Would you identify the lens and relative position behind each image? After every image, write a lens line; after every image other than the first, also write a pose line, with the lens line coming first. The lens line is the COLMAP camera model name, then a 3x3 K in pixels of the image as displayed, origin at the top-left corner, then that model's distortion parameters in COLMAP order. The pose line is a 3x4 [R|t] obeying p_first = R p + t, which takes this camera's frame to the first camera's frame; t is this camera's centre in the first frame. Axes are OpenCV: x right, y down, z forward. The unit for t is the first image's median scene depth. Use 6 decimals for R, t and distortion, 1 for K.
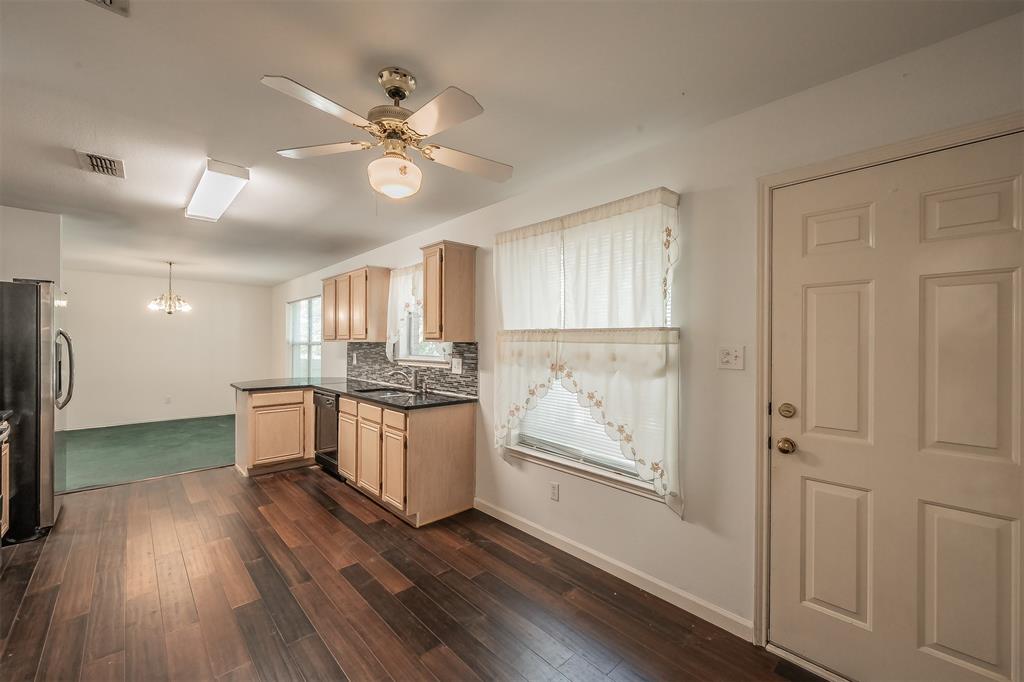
lens RADIAL K [[408.4, 0, 512.0], [0, 408.4, 341.0], [0, 0, 1]] dist [0.000332, 0.000043]
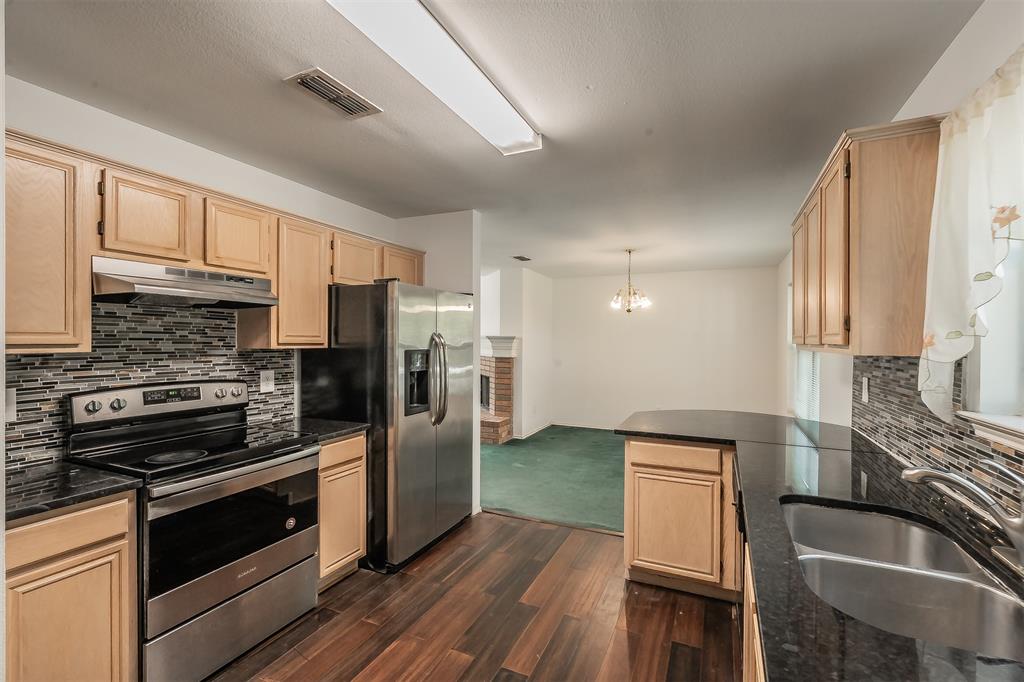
lens RADIAL K [[447.3, 0, 512.0], [0, 447.3, 341.0], [0, 0, 1]] dist [0.000154, -0.000016]
pose [[0.386233, 0.000253, -0.922401, -0.110940], [0.000945, 0.999999, 0.000670, -0.009963], [0.922401, -0.001131, 0.386233, 0.563289]]
